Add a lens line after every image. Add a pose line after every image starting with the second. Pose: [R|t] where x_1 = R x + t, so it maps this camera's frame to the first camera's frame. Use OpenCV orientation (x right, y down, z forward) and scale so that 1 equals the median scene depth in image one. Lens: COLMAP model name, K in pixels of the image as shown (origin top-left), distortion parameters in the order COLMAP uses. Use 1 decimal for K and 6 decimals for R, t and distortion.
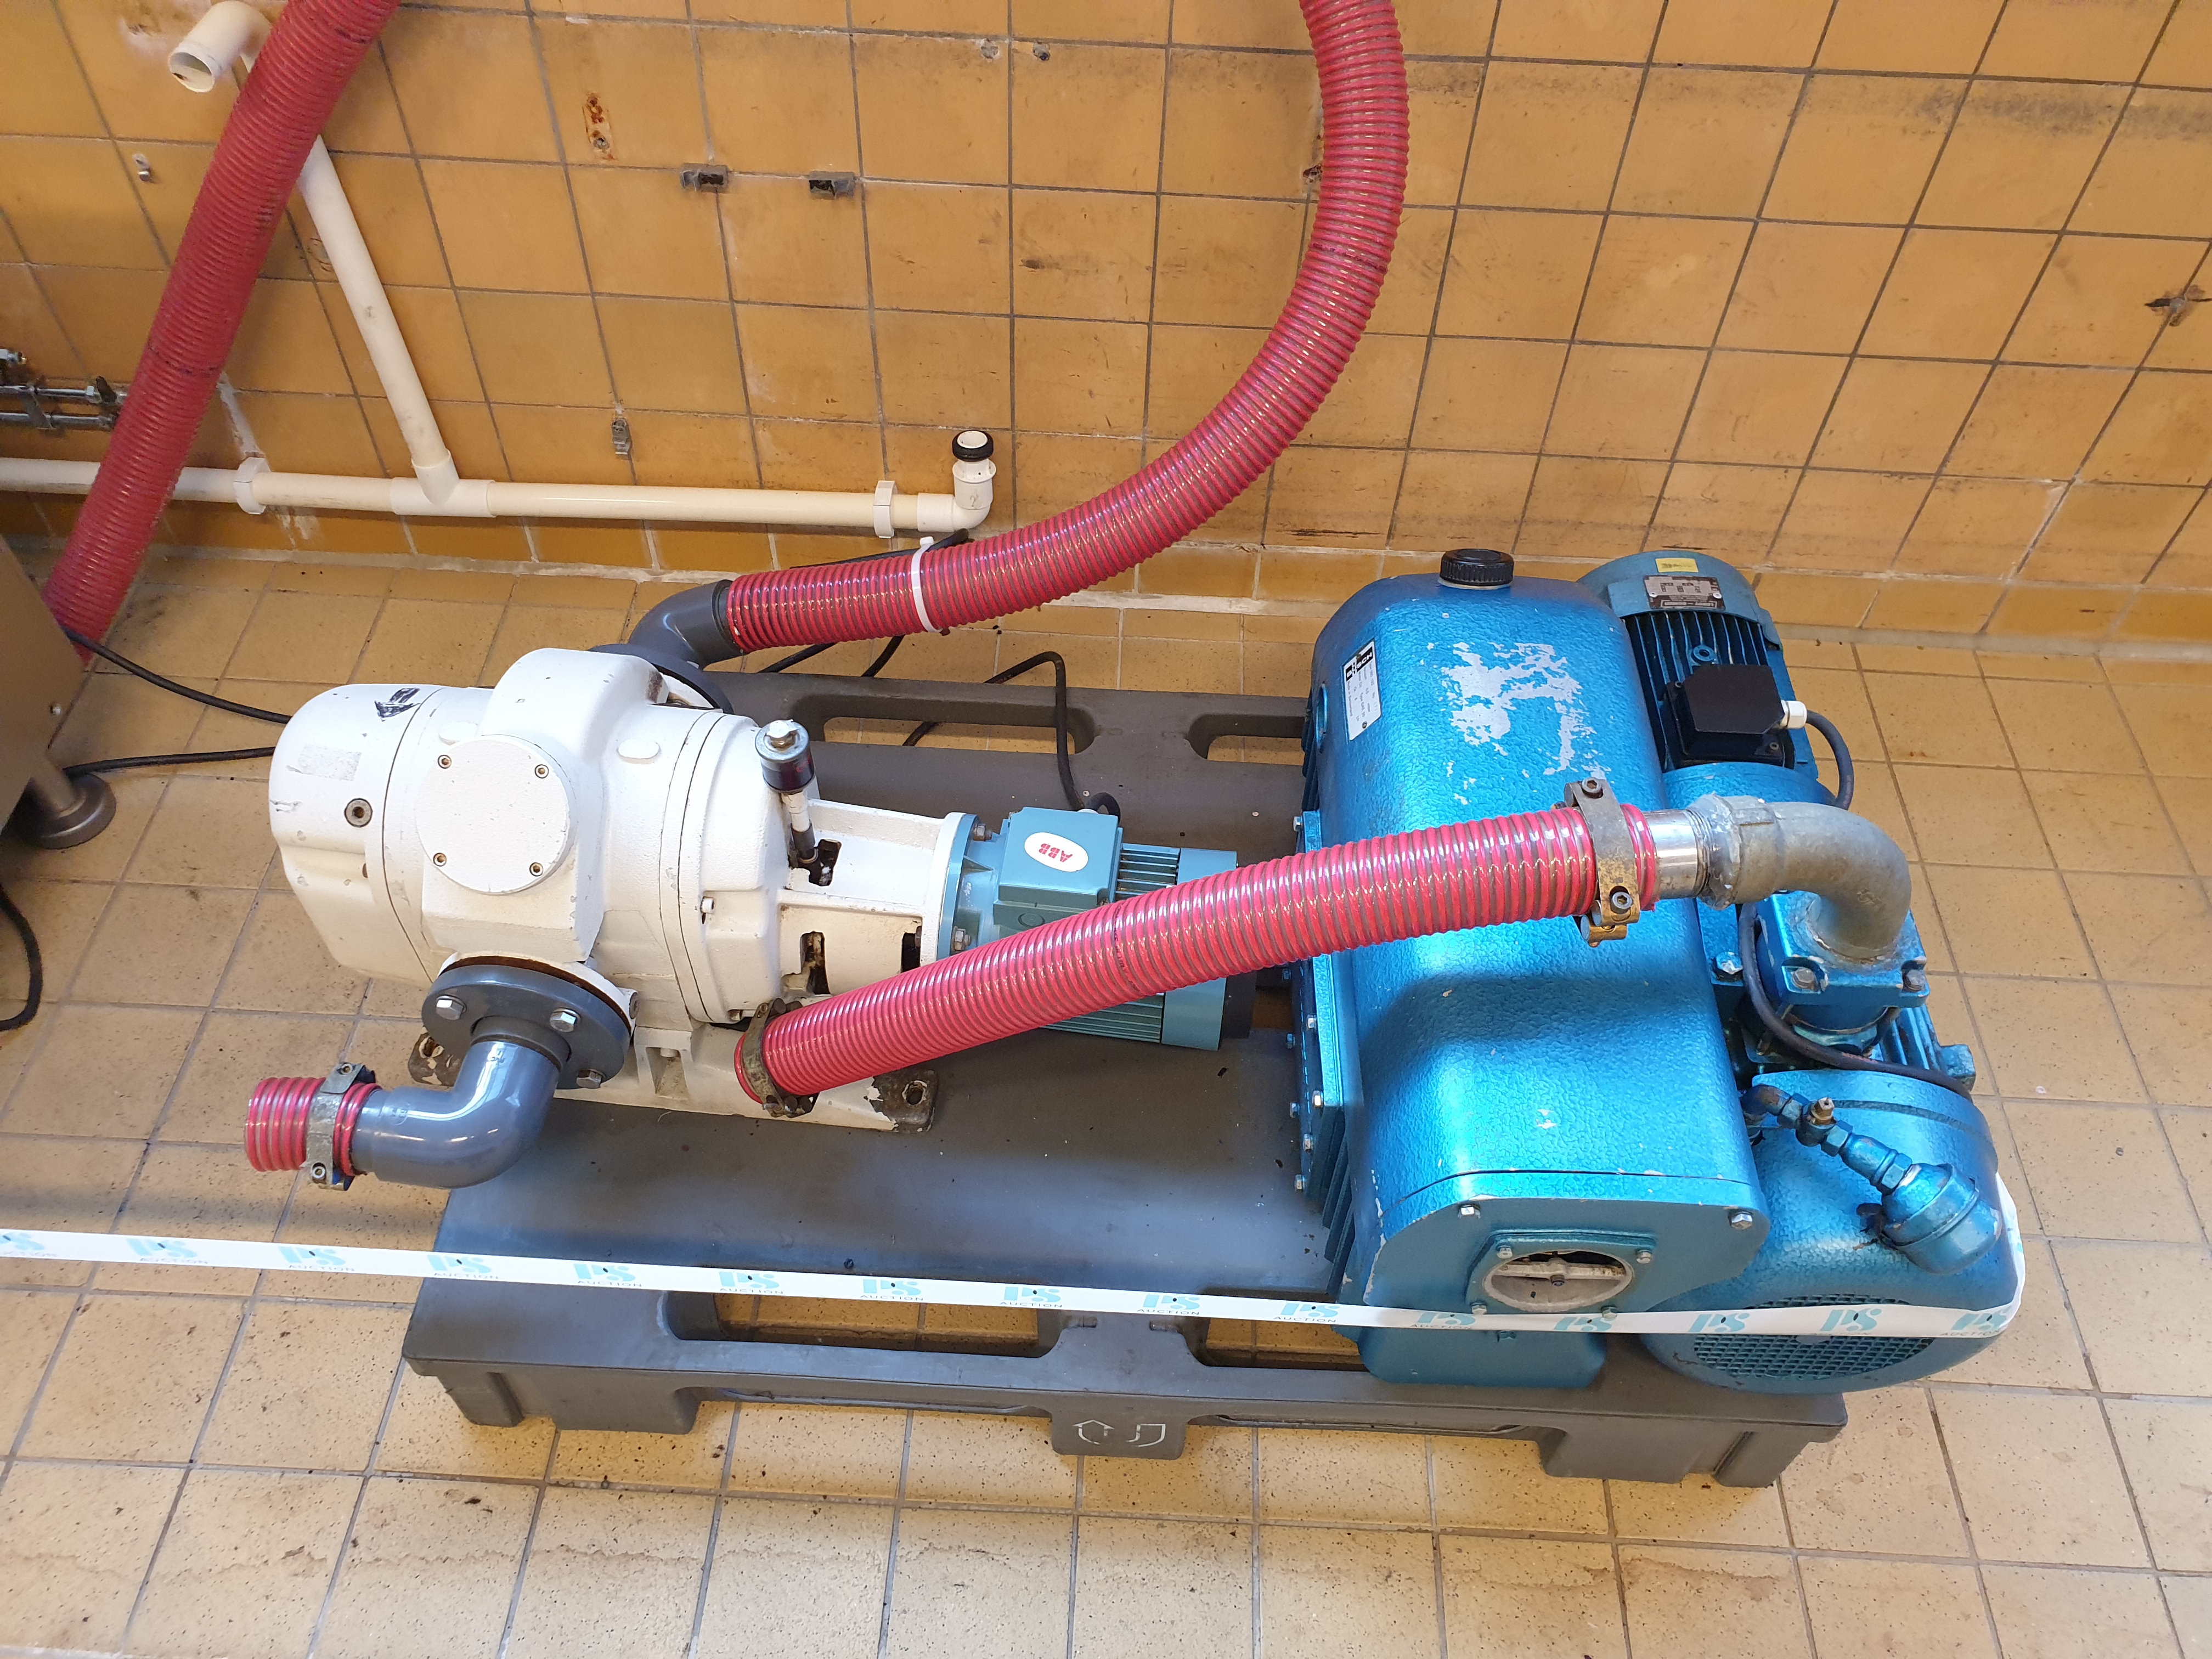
lens RADIAL K [[1752.6, 0, 1108.8], [0, 1752.6, 836.5], [0, 0, 1]] dist [0.019487, -0.018051]
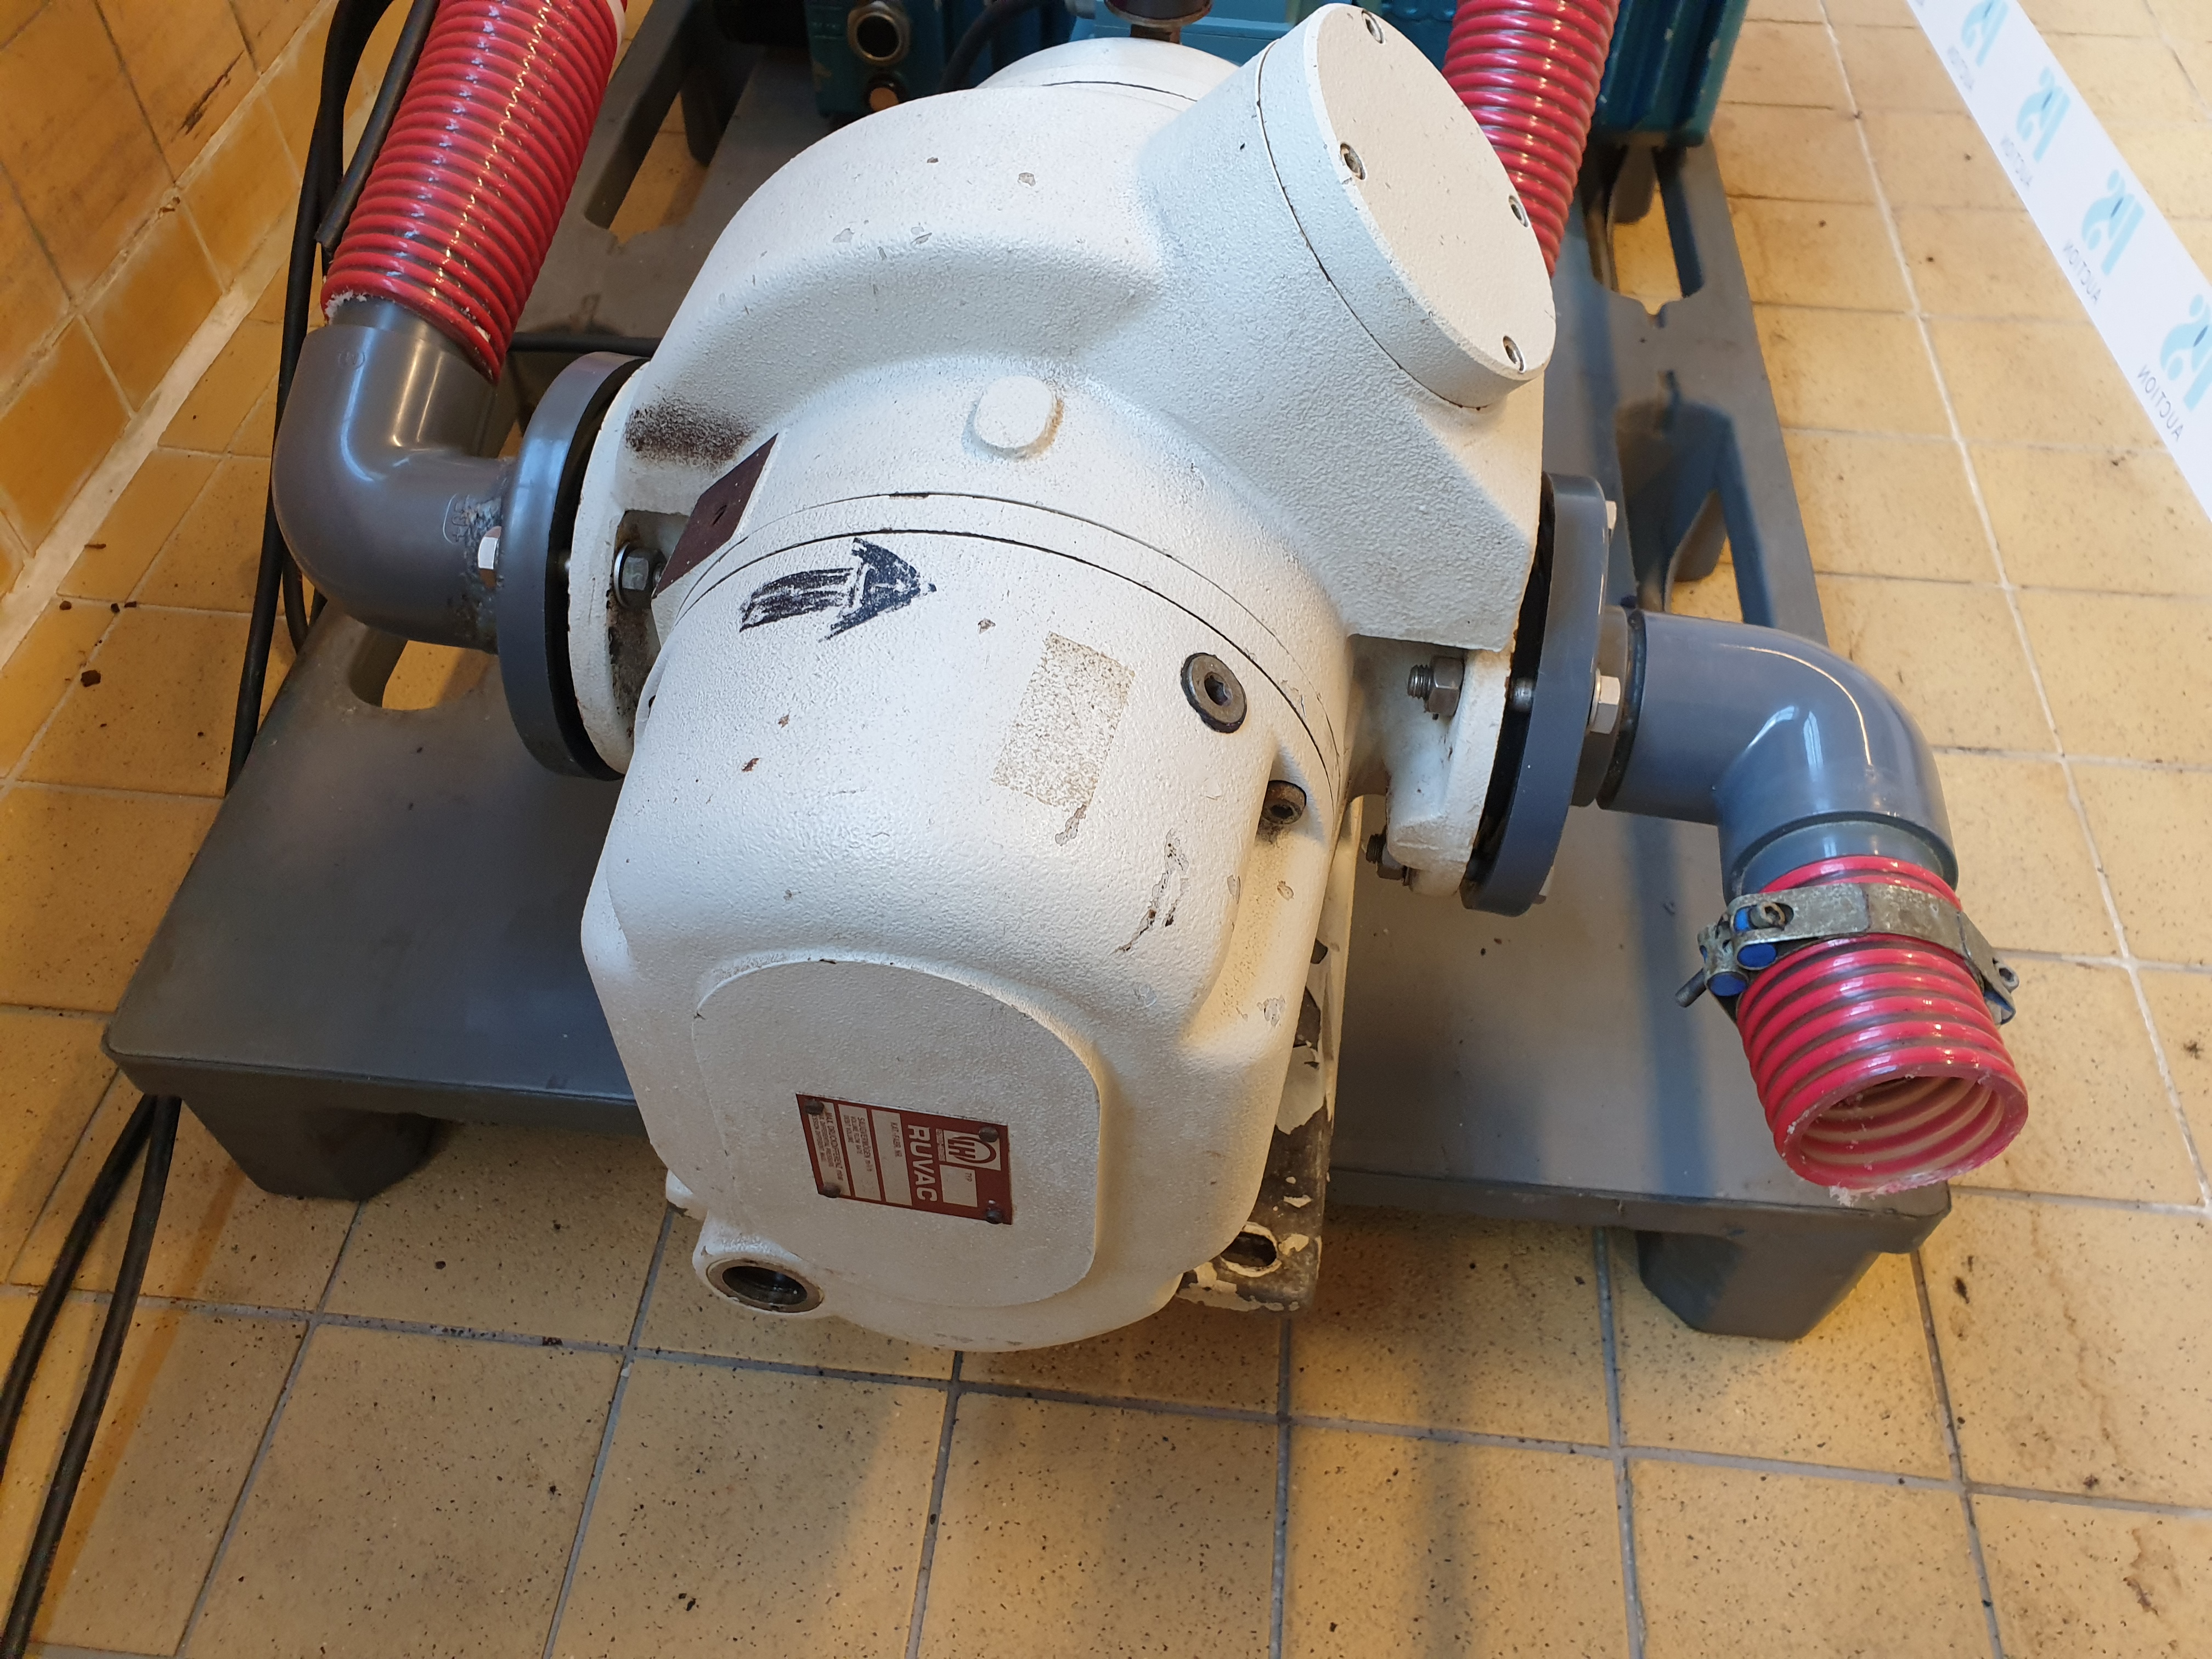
lens RADIAL K [[1752.6, 0, 1103.5], [0, 1752.6, 832.6], [0, 0, 1]] dist [0.019487, -0.018051]
pose [[0.051176, -0.790913, 0.609786, -0.542759], [0.764052, 0.424203, 0.486083, -0.157937], [-0.643122, 0.441032, 0.626007, 0.676024]]
